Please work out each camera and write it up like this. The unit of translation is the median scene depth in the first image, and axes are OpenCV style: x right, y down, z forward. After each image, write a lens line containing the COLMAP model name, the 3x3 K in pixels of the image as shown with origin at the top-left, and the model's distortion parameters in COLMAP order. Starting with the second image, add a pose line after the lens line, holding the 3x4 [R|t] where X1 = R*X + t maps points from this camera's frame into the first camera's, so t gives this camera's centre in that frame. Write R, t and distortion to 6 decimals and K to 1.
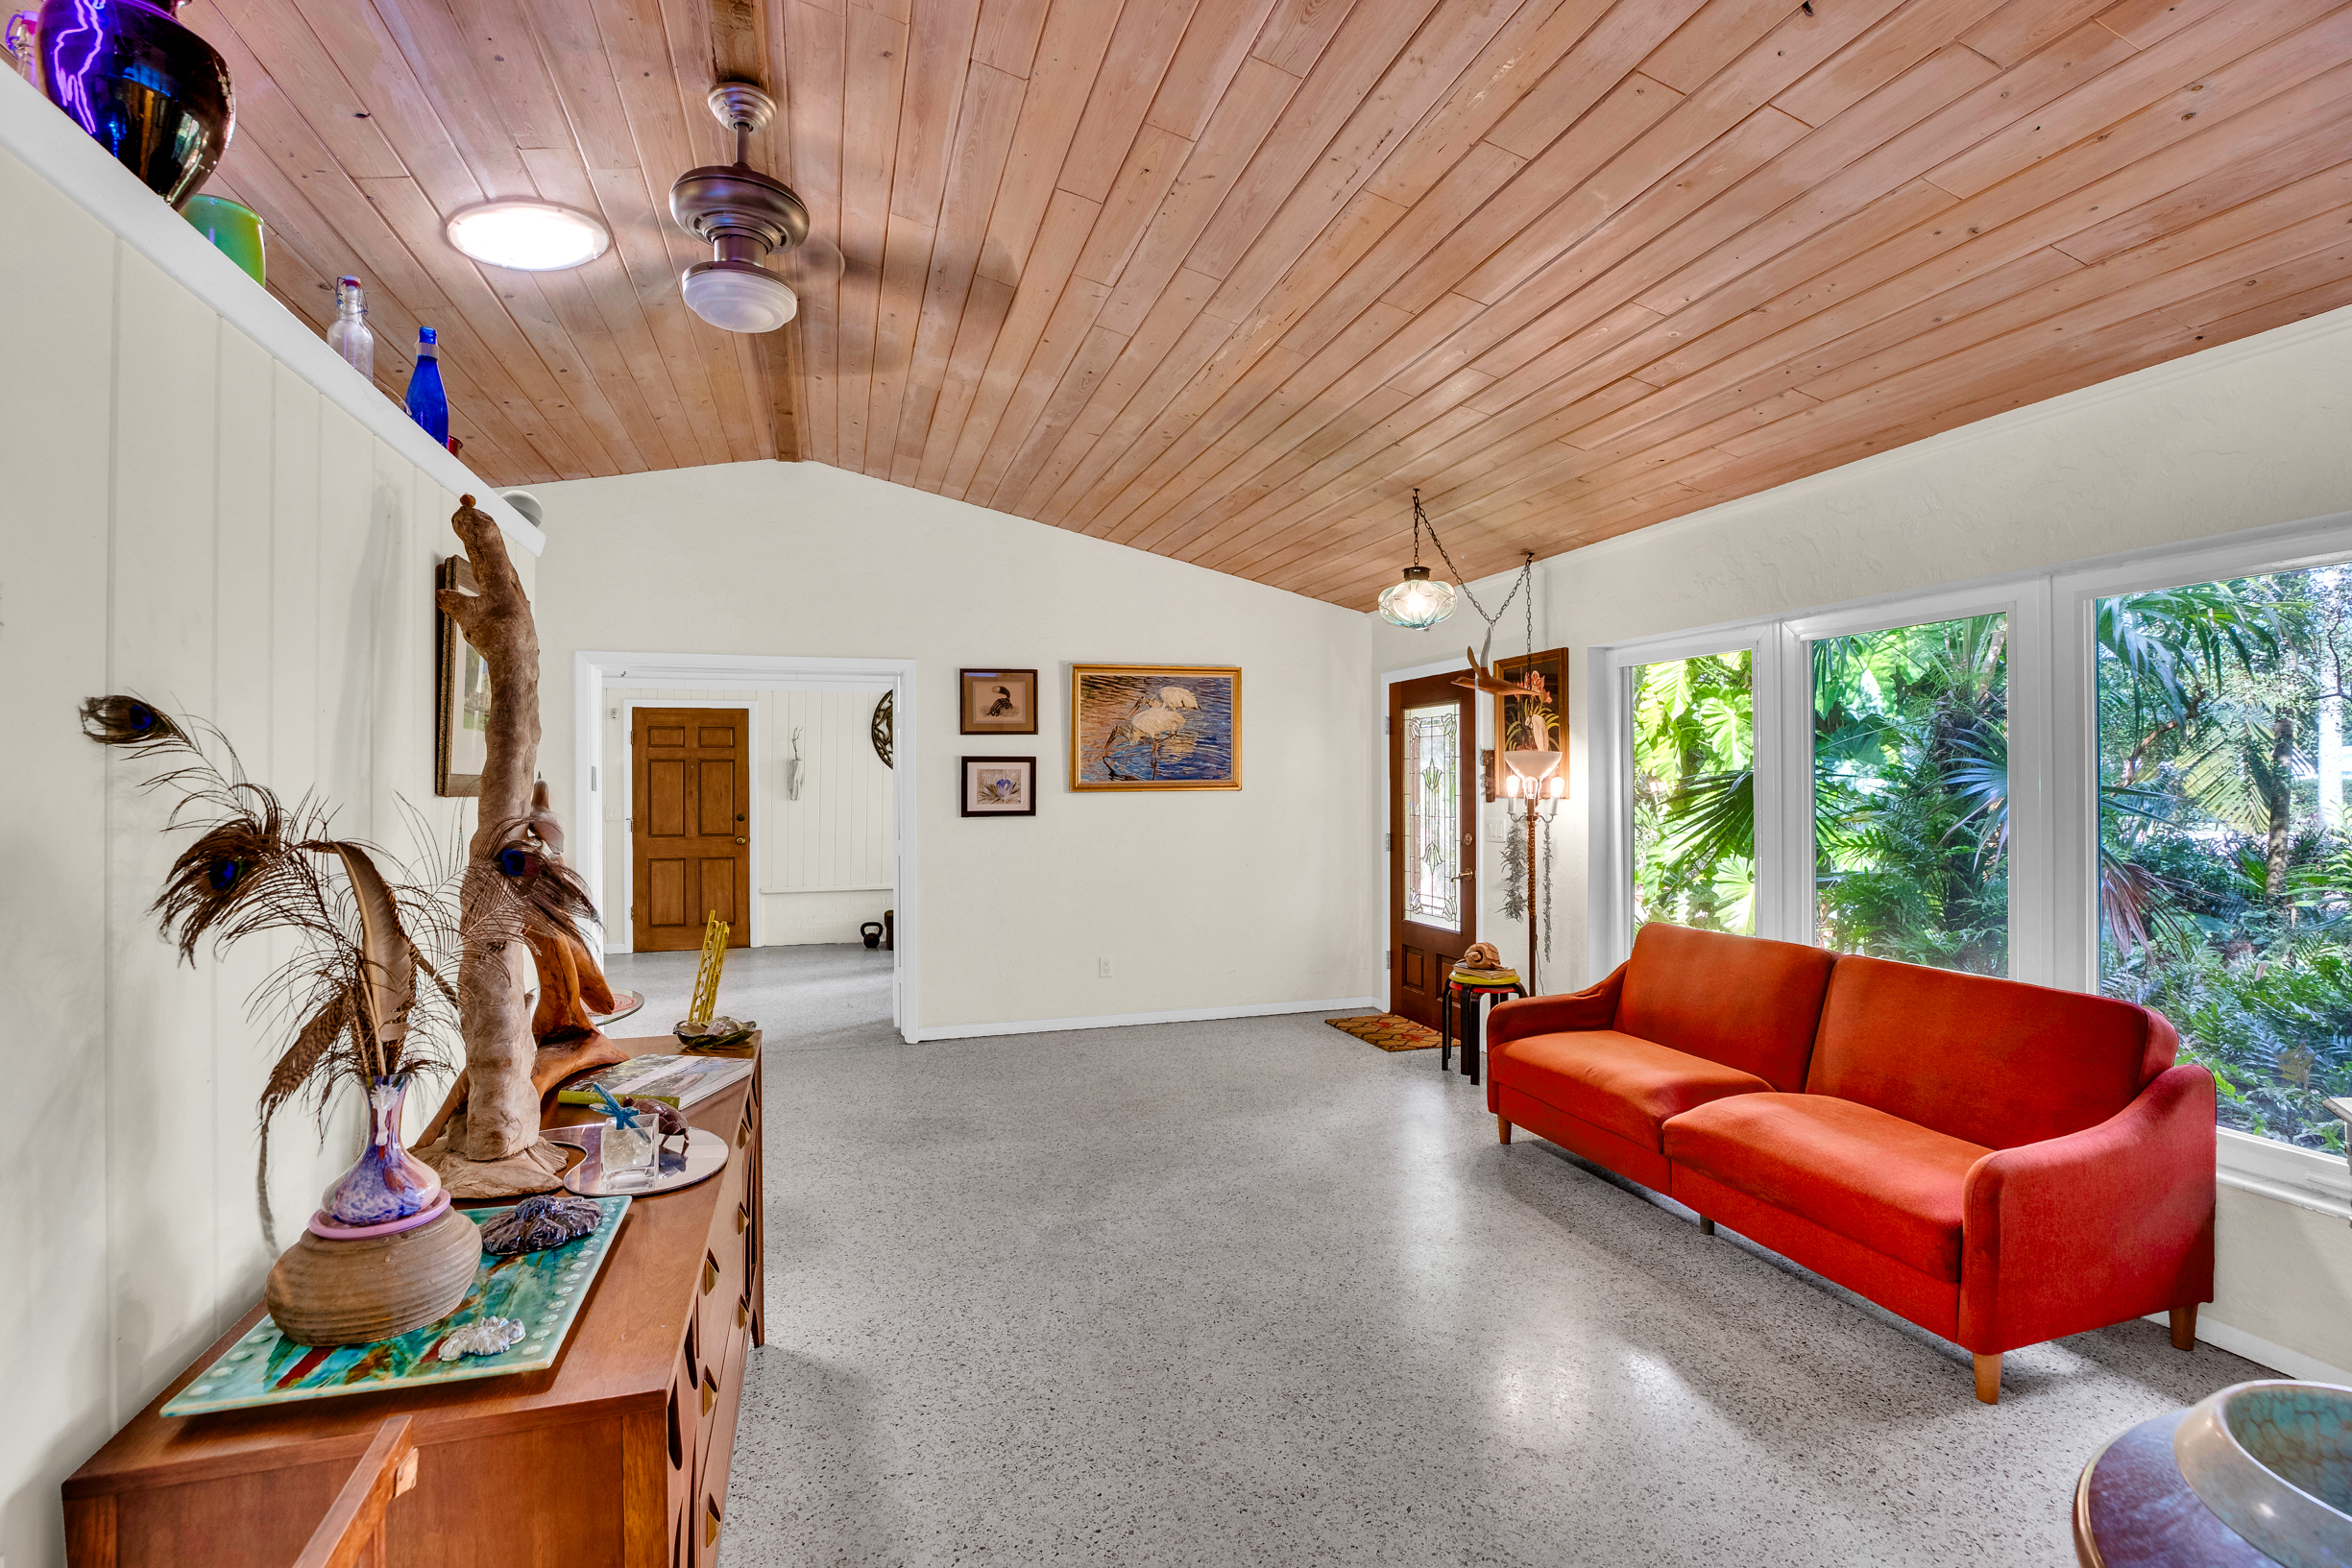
lens RADIAL K [[1080.9, 0, 1189.3], [0, 1080.9, 776.0], [0, 0, 1]] dist [-0.046124, 0.013979]
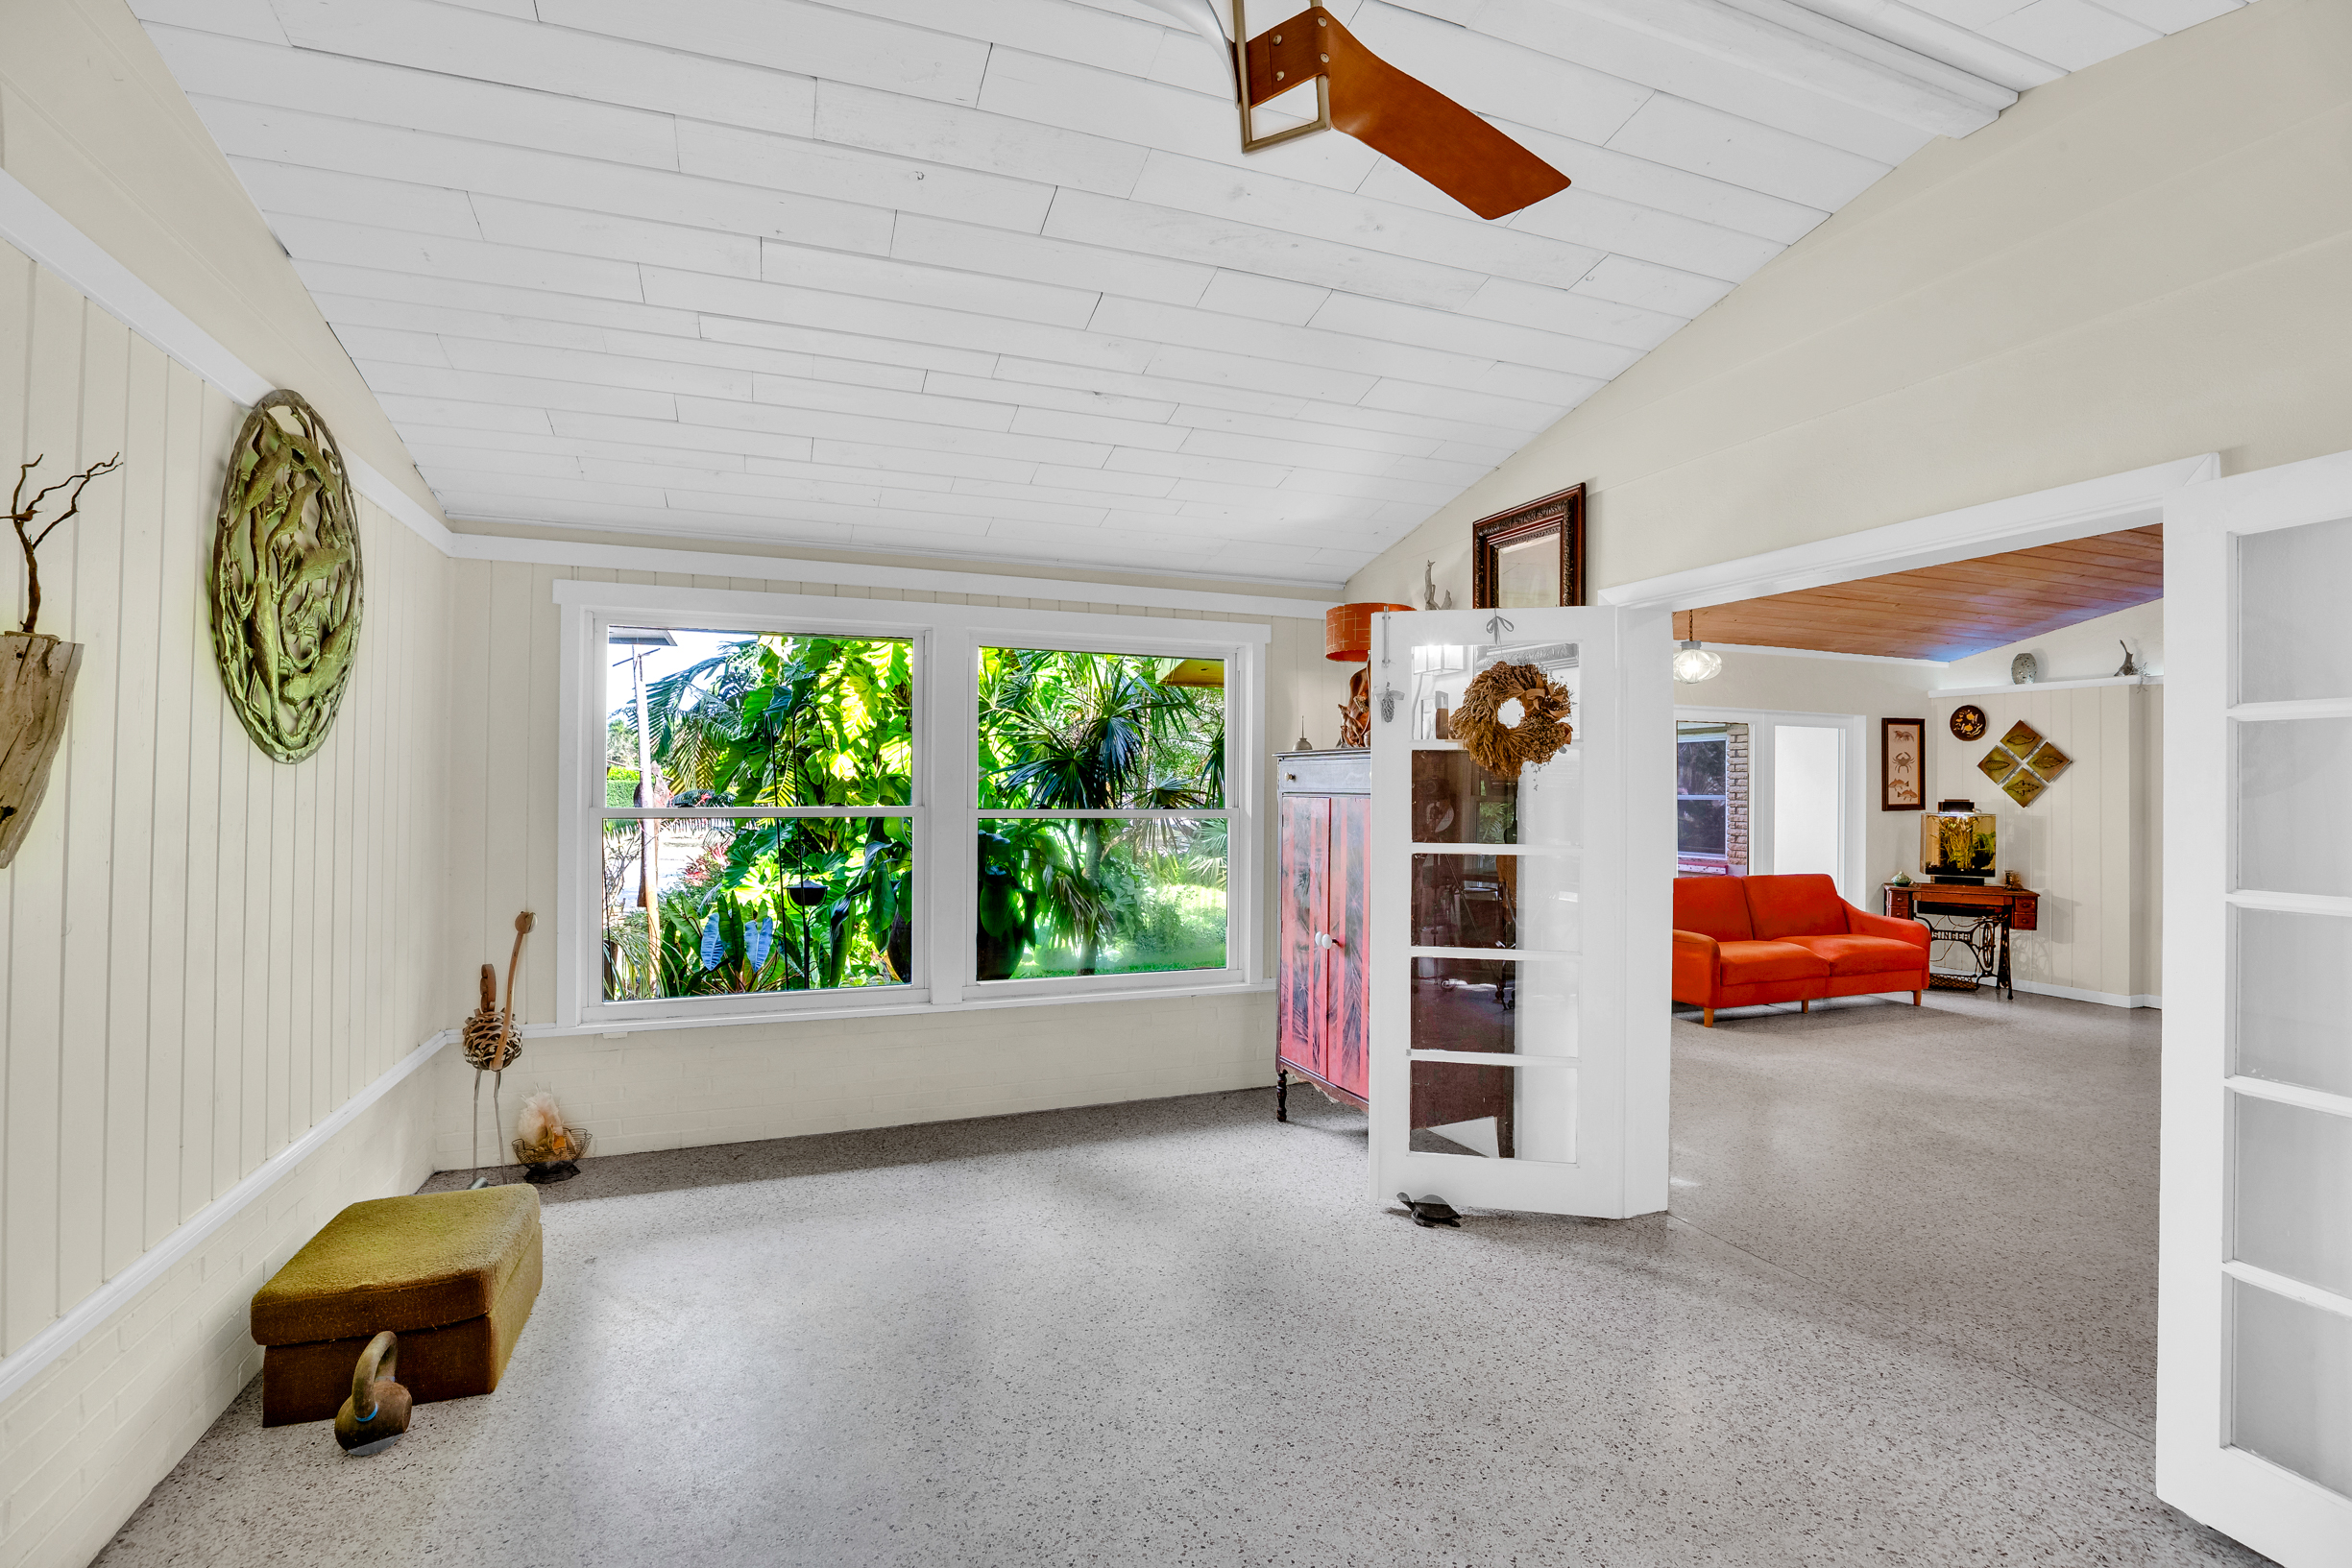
lens RADIAL K [[1080.9, 0, 1187.5], [0, 1080.9, 777.4], [0, 0, 1]] dist [-0.046124, 0.013979]
pose [[-0.050926, 0.013449, 0.998612, -0.841494], [-0.016207, 0.999767, -0.014291, 0.010681], [-0.998571, -0.016912, -0.050696, 1.272417]]
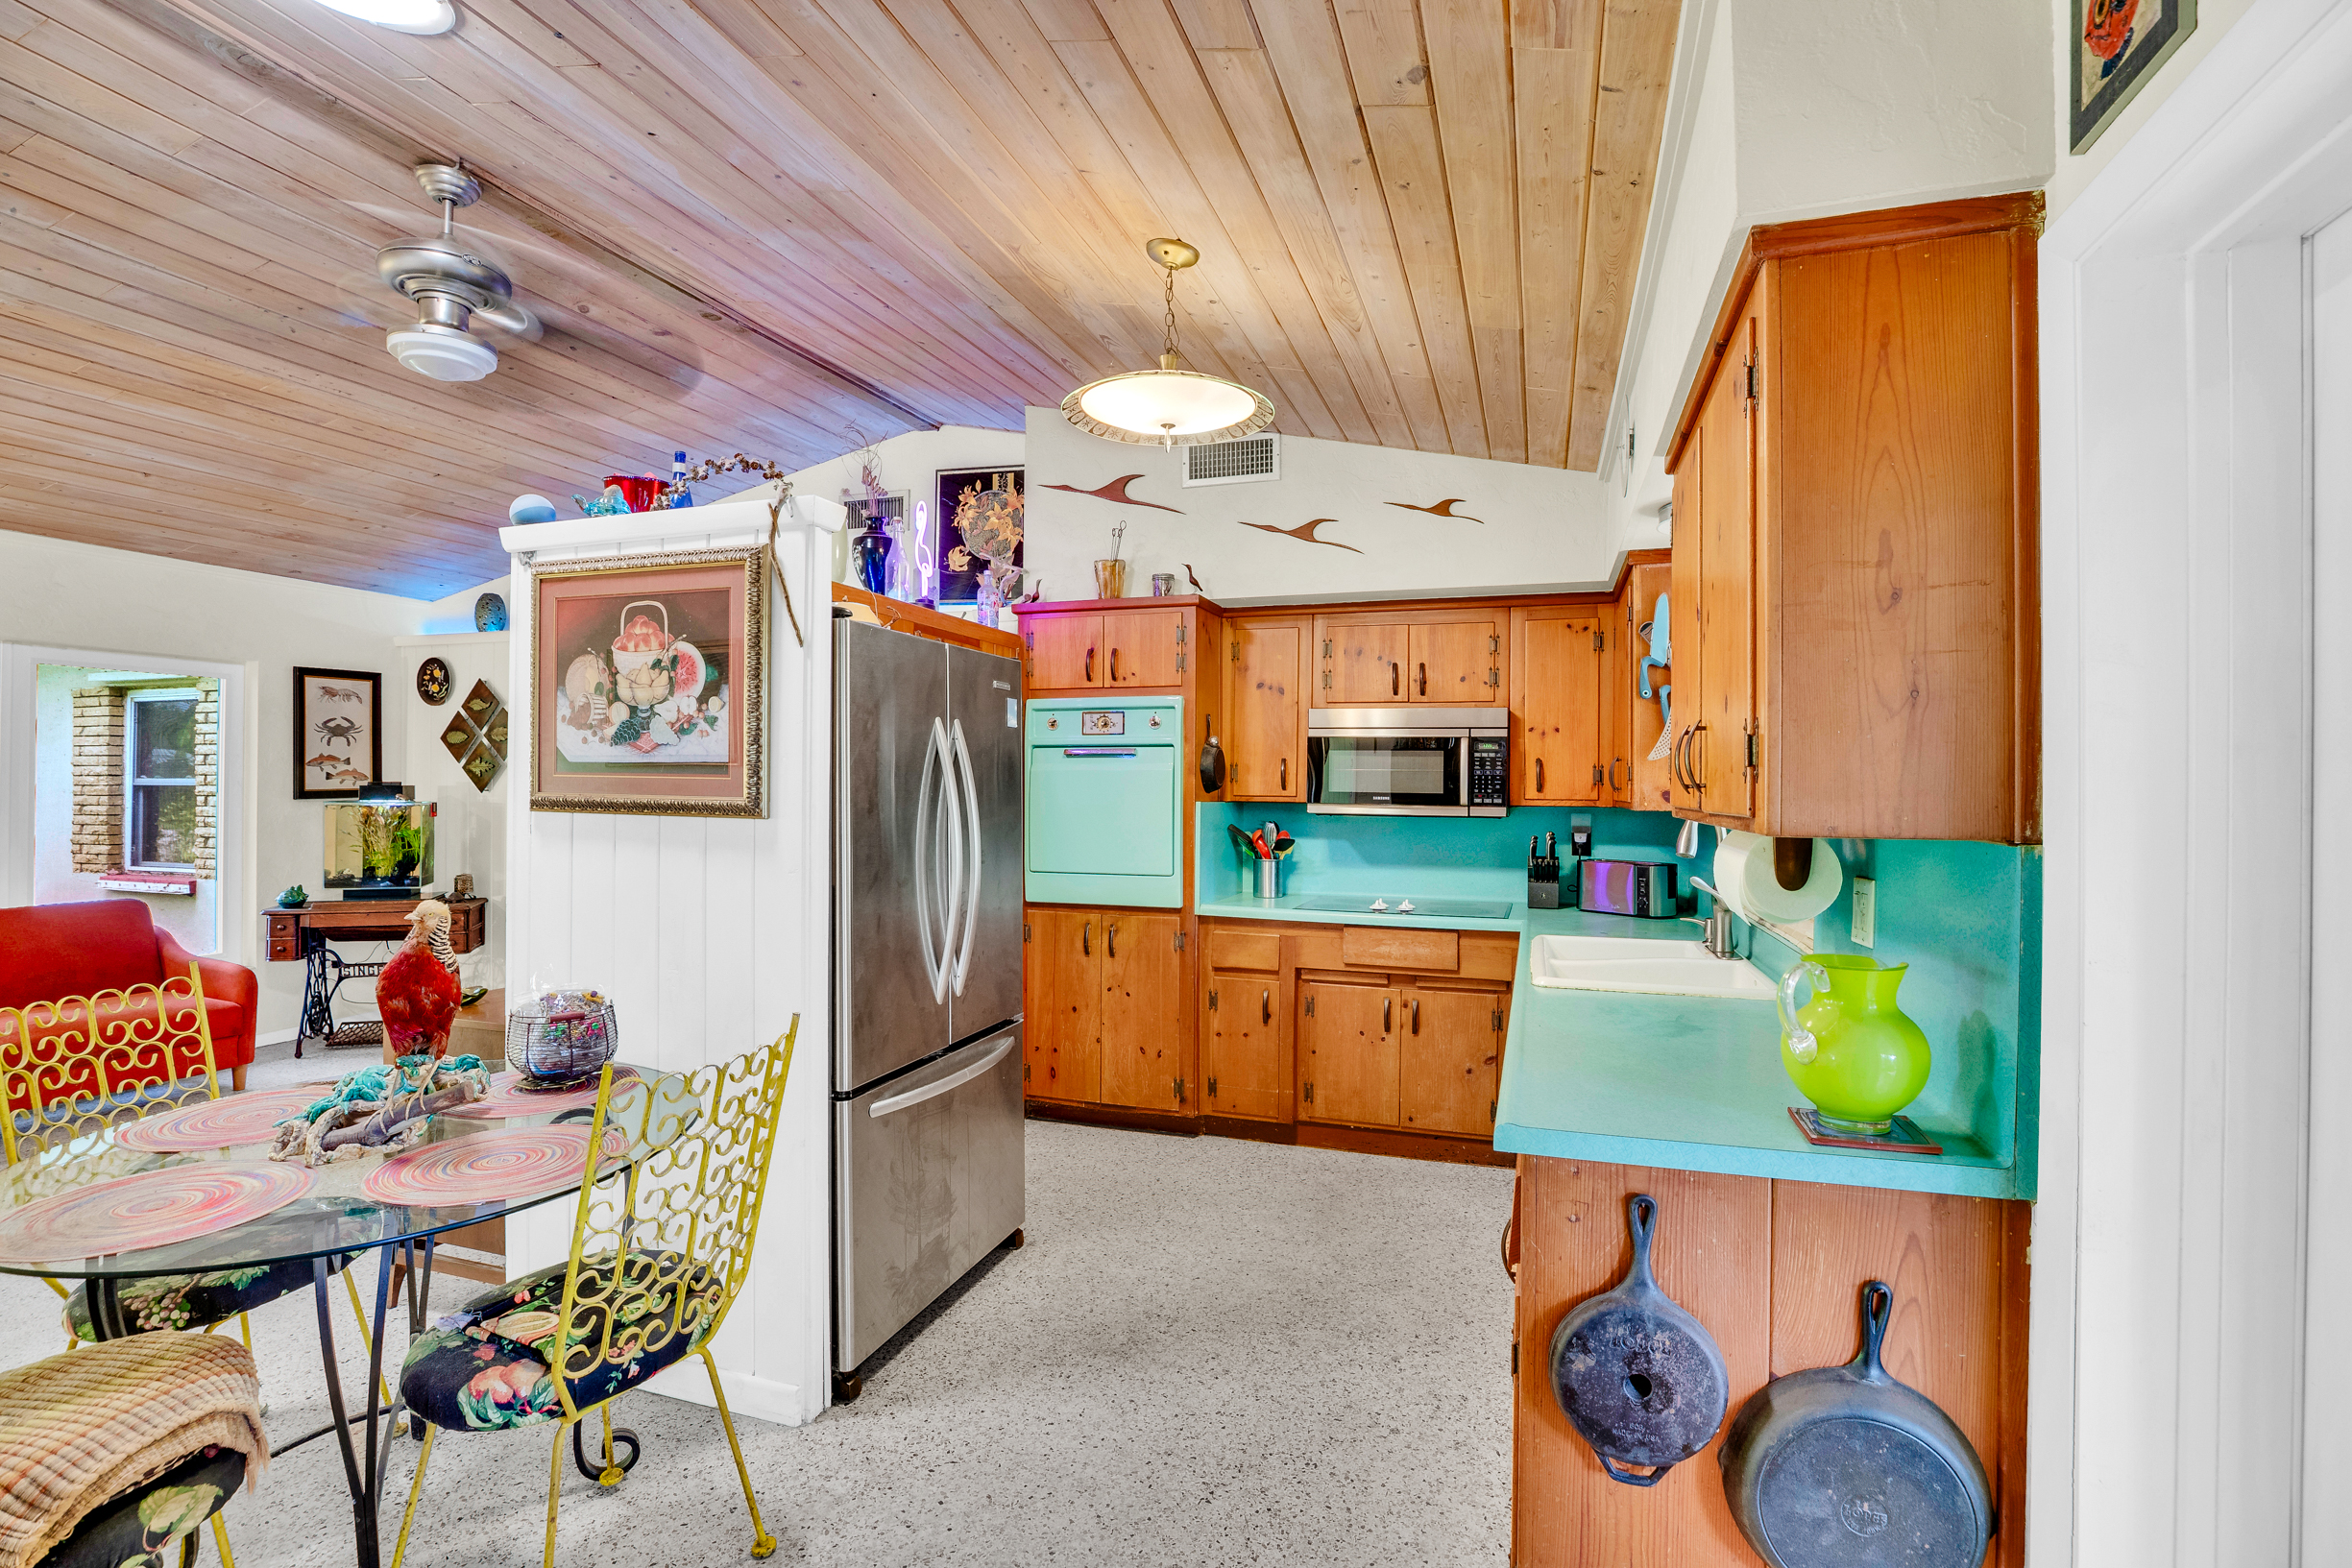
lens RADIAL K [[1080.9, 0, 1188.0], [0, 1080.9, 776.1], [0, 0, 1]] dist [-0.046124, 0.013979]
pose [[-0.804813, 0.002440, 0.593524, -0.737783], [-0.007562, 0.999868, -0.014365, 0.006405], [-0.593481, -0.016050, -0.804688, 0.608274]]
